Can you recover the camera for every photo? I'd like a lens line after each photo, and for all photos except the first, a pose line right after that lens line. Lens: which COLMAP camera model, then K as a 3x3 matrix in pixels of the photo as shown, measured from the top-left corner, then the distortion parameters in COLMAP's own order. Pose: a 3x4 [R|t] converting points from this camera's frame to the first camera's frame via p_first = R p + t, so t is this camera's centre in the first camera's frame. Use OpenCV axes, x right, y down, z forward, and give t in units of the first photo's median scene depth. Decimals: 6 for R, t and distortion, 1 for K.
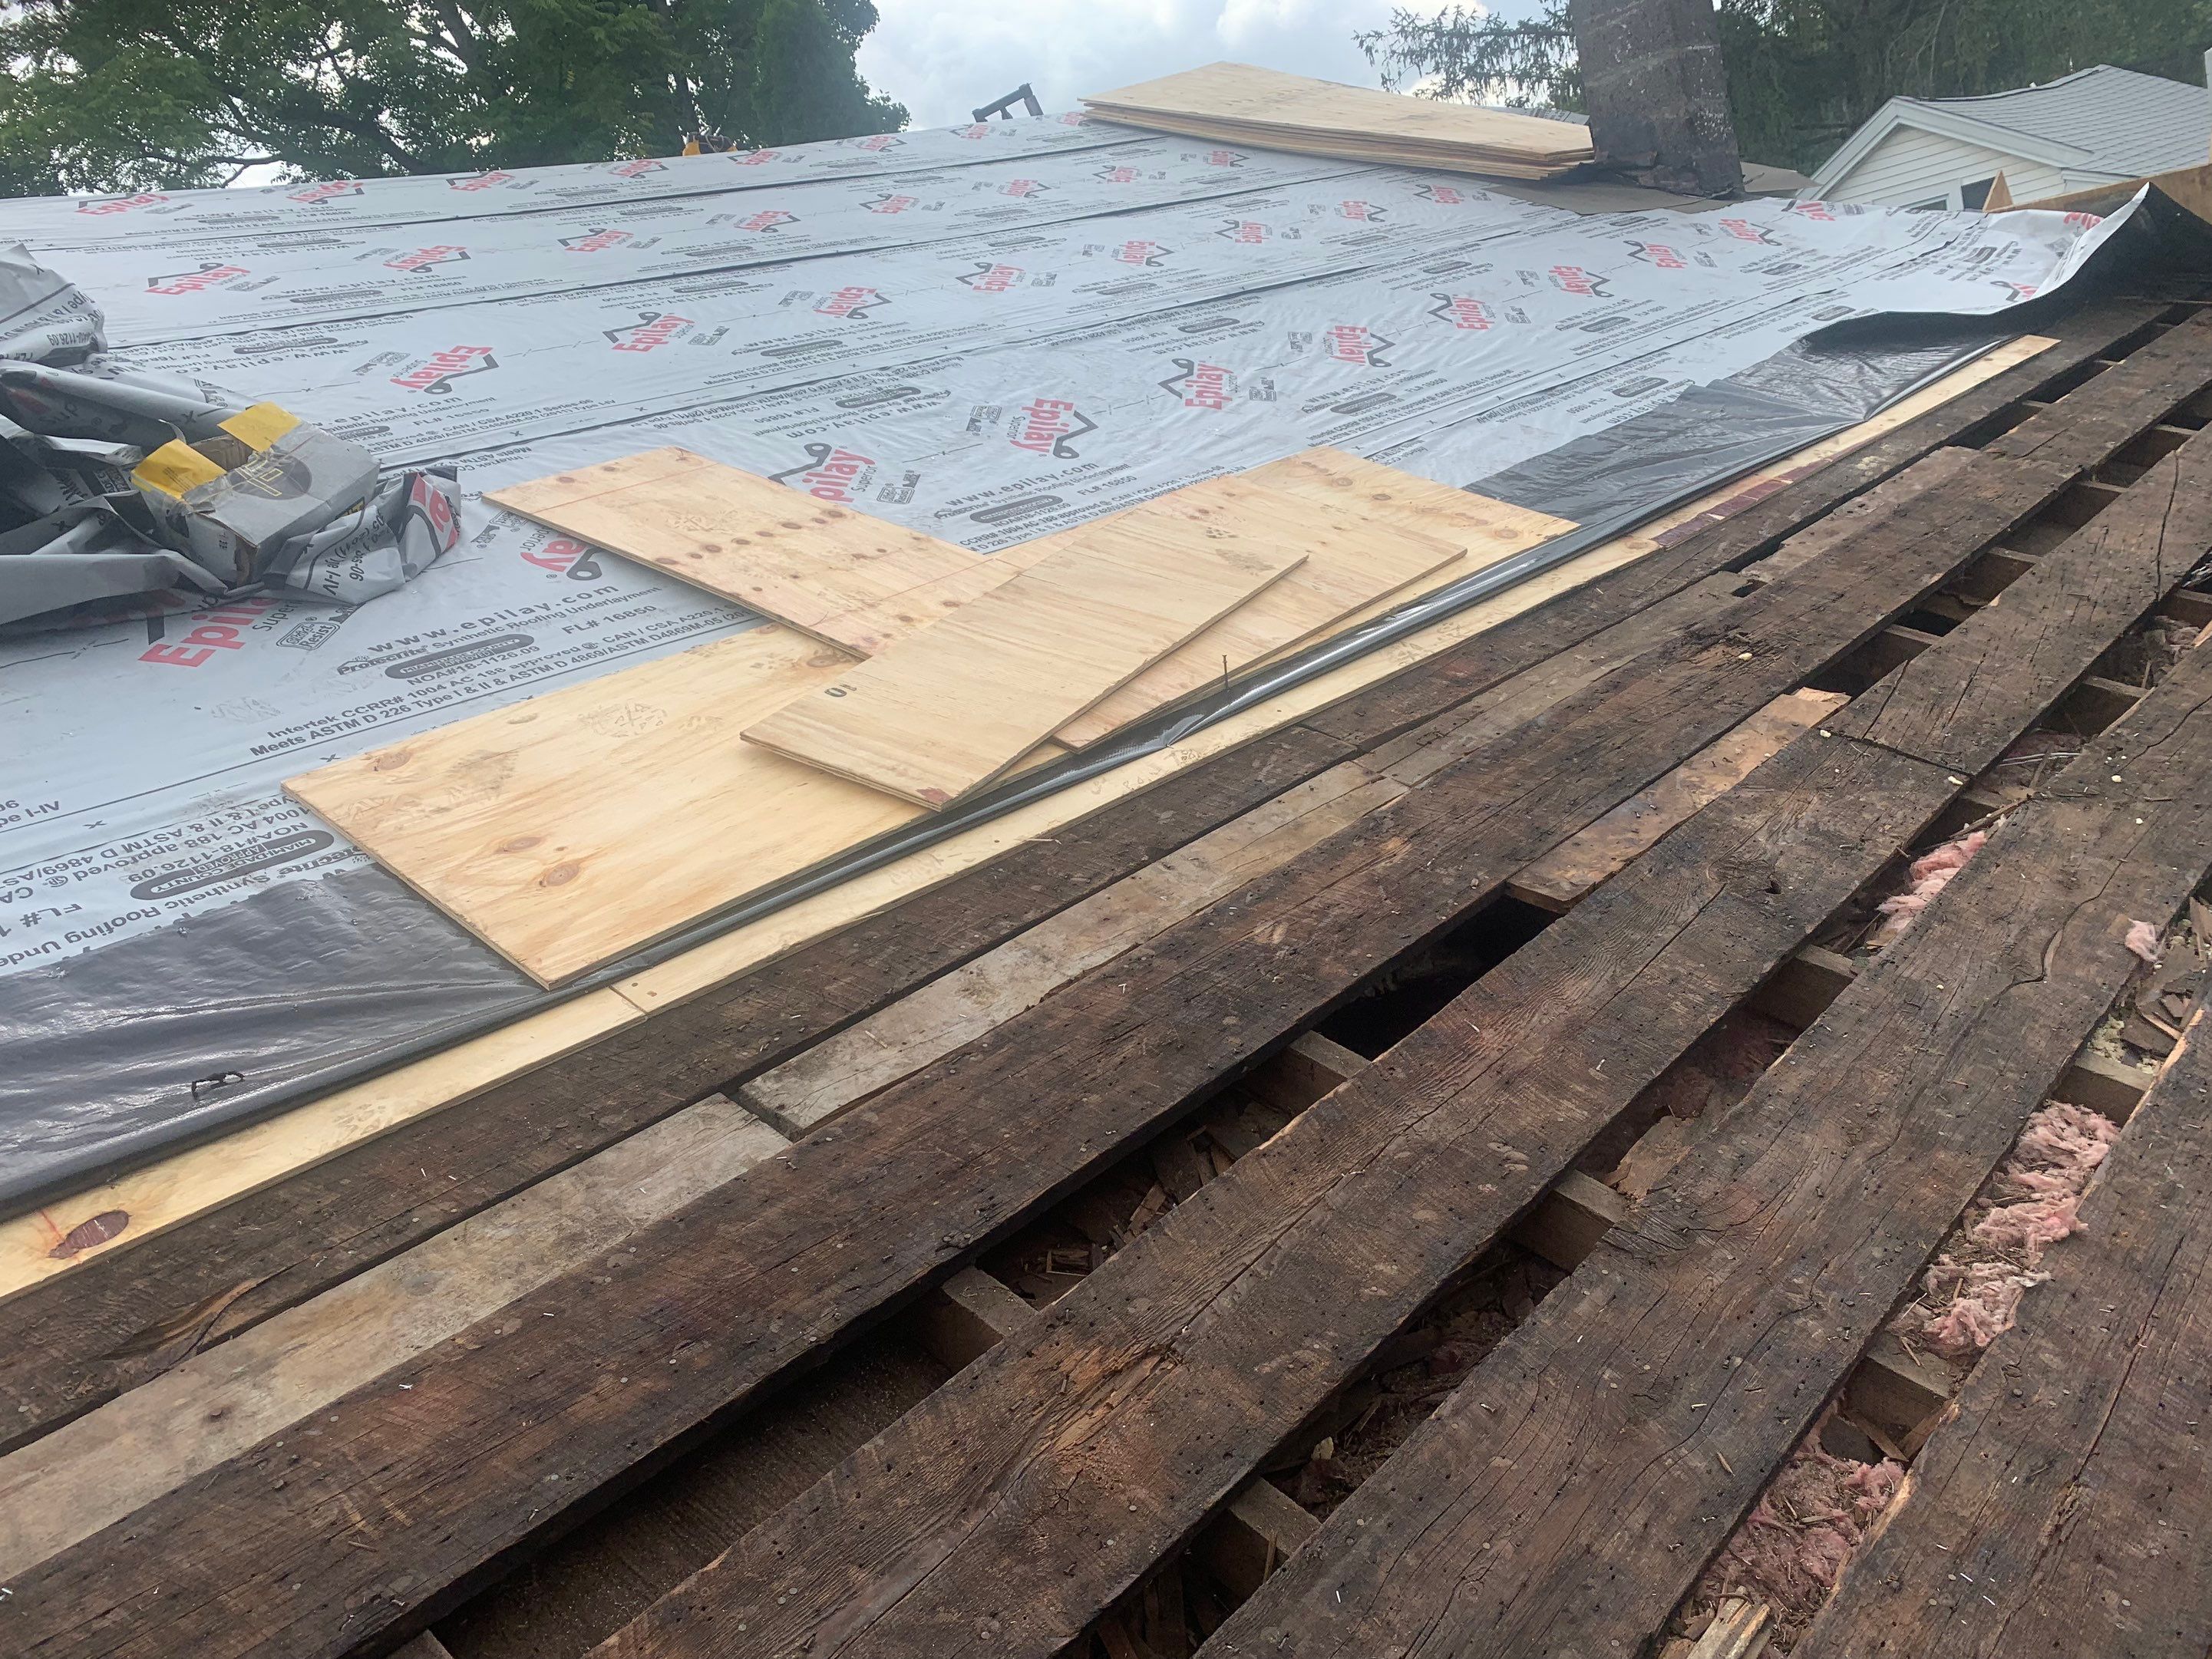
lens RADIAL K [[1689.2, 0, 1113.0], [0, 1689.2, 845.4], [0, 0, 1]] dist [0.026785, -0.024666]
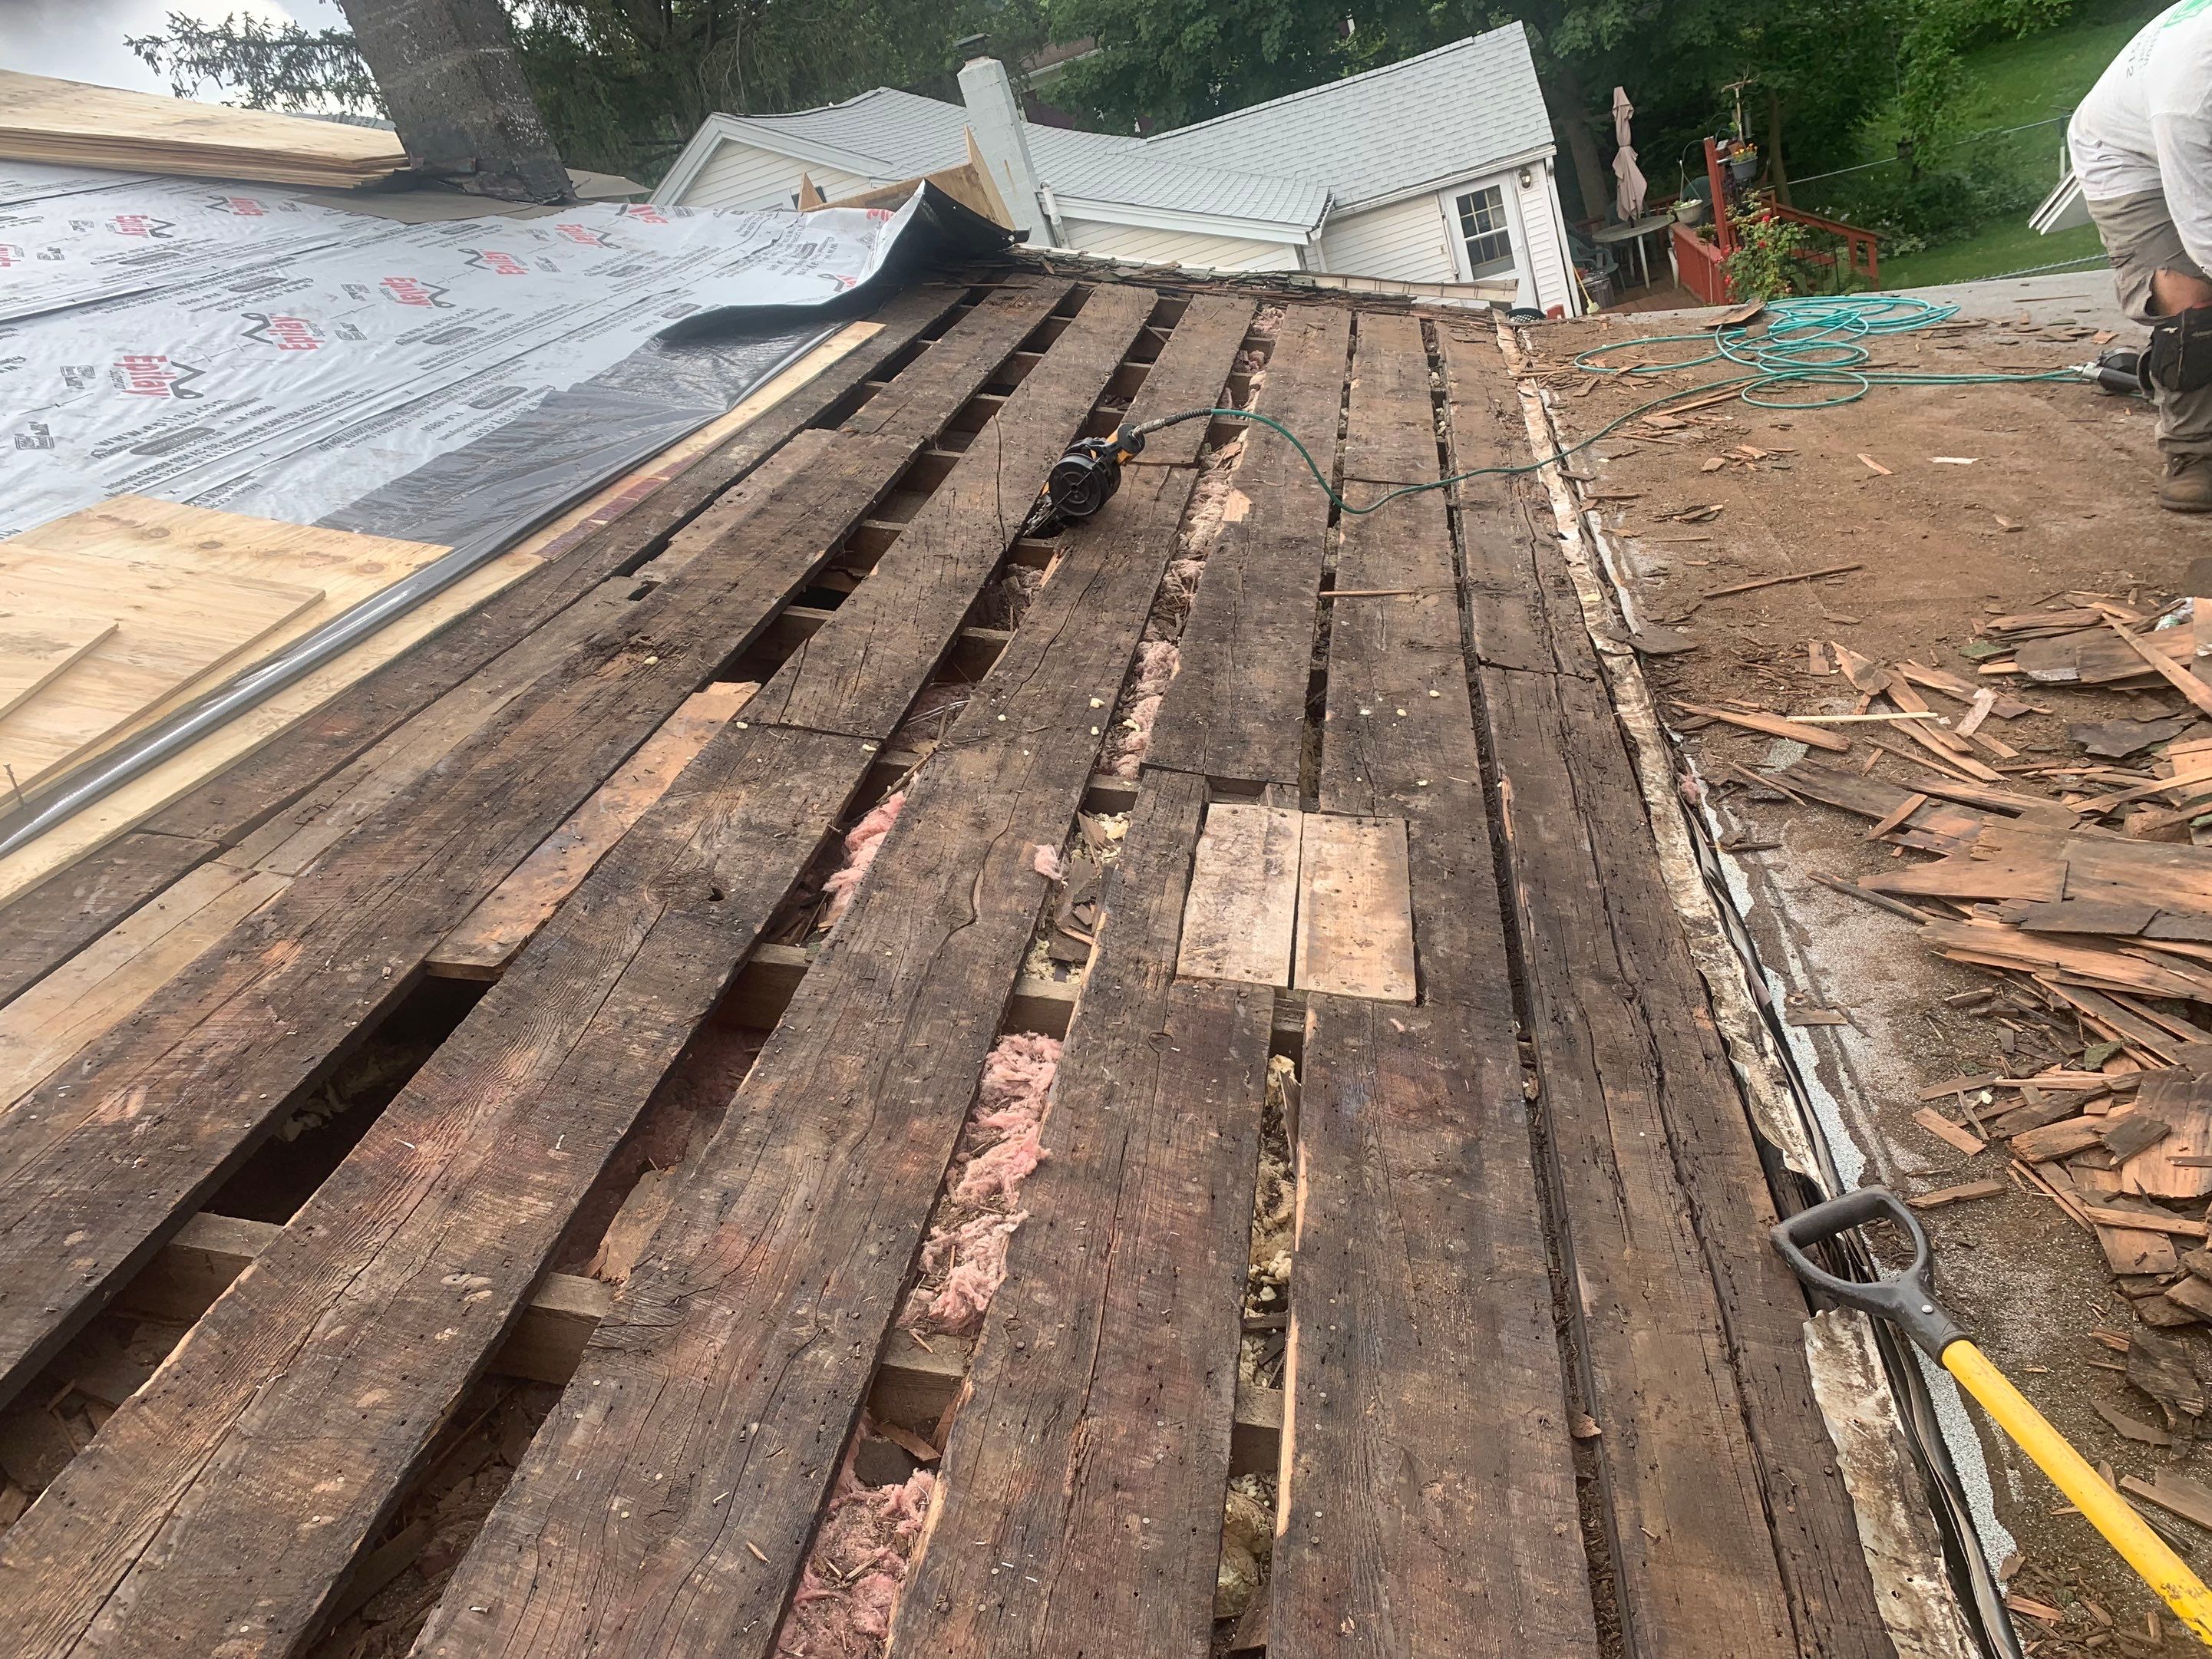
lens RADIAL K [[1689.2, 0, 1107.0], [0, 1689.2, 843.9], [0, 0, 1]] dist [0.026785, -0.024666]
pose [[0.823754, -0.222325, 0.521538, 0.058132], [0.227675, 0.972192, 0.054827, -0.003597], [-0.519224, 0.073577, 0.851465, 0.050732]]
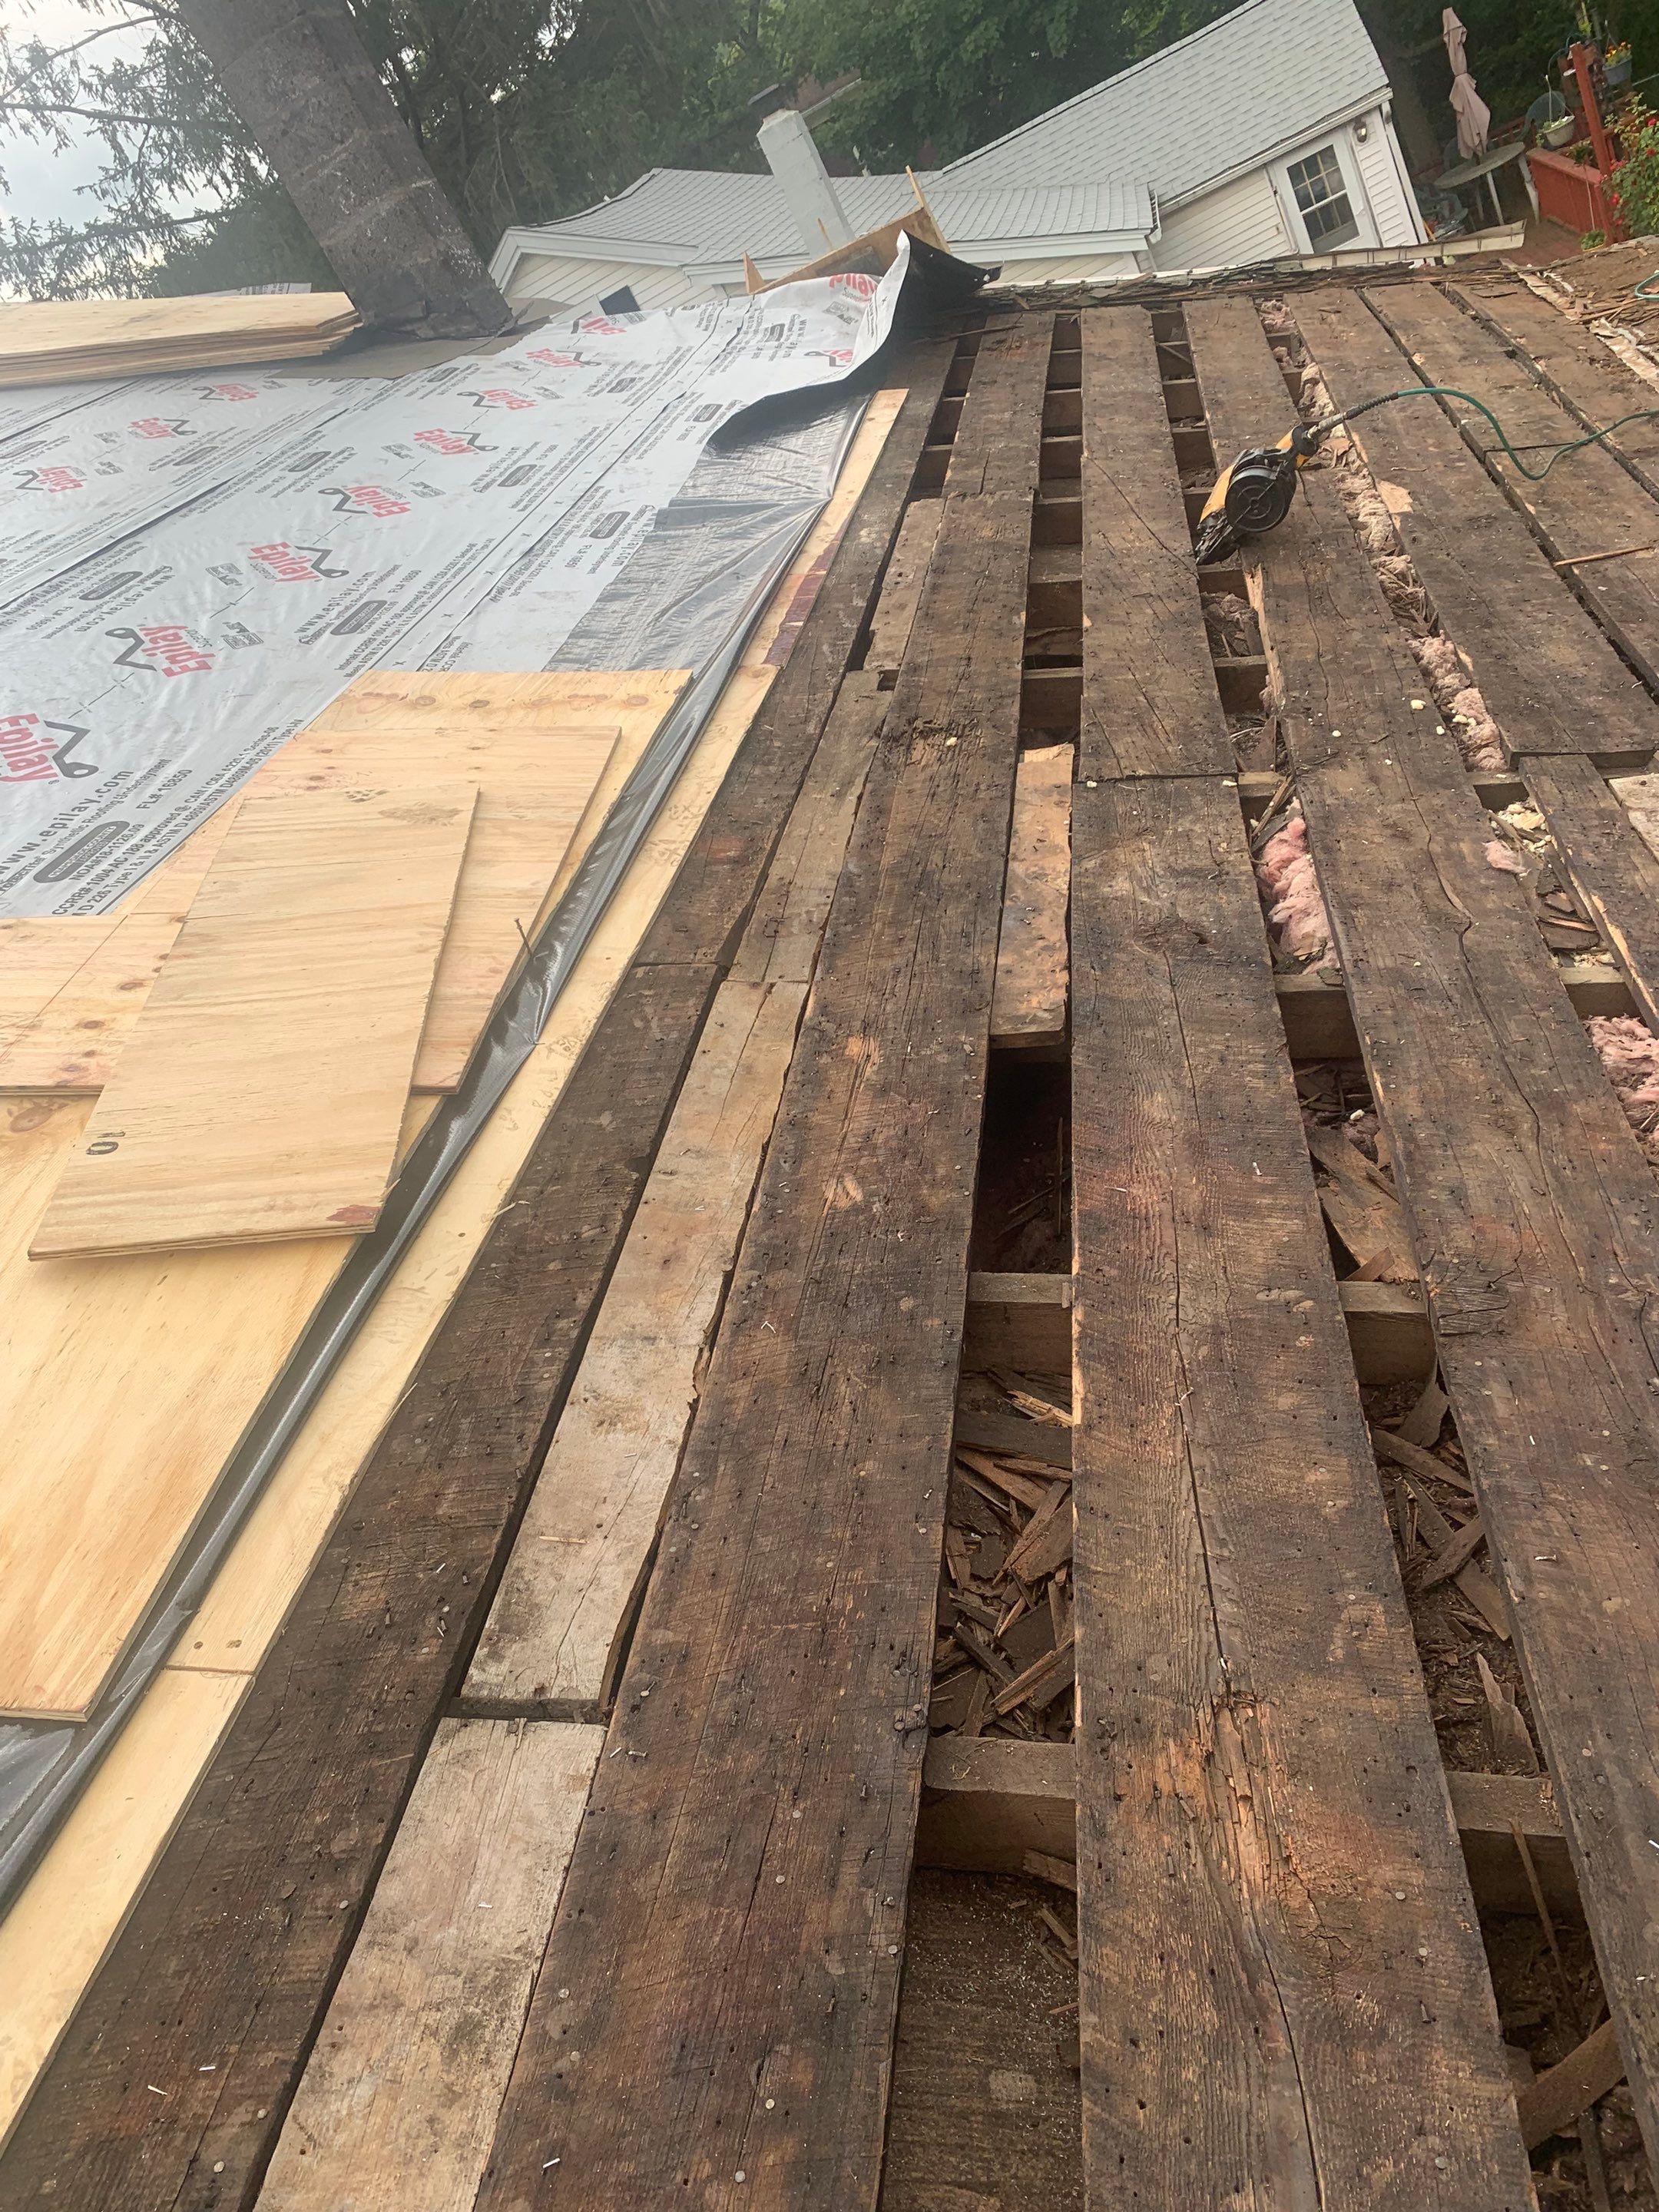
lens RADIAL K [[1689.4, 0, 815.5], [0, 1689.4, 1116.9], [0, 0, 1]] dist [0.026785, -0.024666]
pose [[0.816171, -0.396690, 0.420122, -0.175122], [0.379007, 0.916364, 0.128958, -0.065552], [-0.436142, 0.053977, 0.898258, 0.167869]]
